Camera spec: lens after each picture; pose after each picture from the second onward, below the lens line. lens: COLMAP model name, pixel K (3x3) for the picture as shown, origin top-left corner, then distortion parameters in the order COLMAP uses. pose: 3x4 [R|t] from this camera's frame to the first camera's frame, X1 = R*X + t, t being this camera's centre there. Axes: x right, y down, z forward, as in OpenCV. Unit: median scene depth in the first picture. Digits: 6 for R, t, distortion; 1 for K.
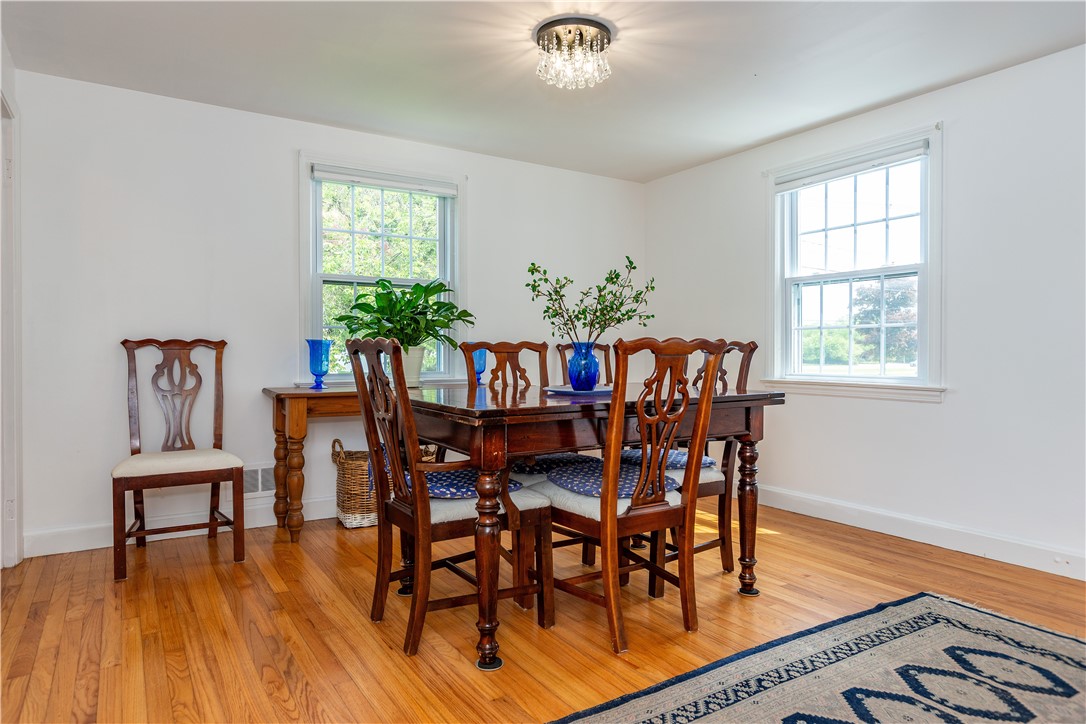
lens RADIAL K [[678.4, 0, 512.3], [0, 678.4, 350.2], [0, 0, 1]] dist [0.047114, -0.000799]
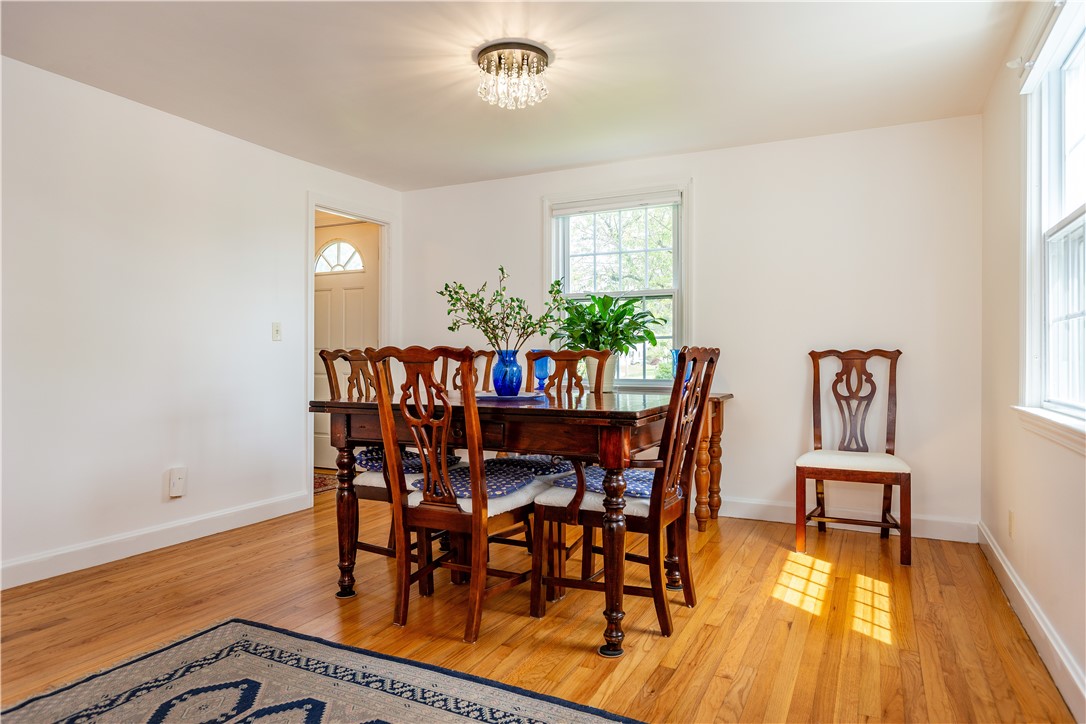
lens RADIAL K [[630.3, 0, 543.0], [0, 630.3, 362.0], [0, 0, 1]] dist [-0.046672, 0.000158]
pose [[0.517383, -0.001850, -0.855752, 0.798978], [0.004696, 0.999989, 0.000678, 0.006008], [0.855741, -0.004369, 0.517386, 0.463696]]
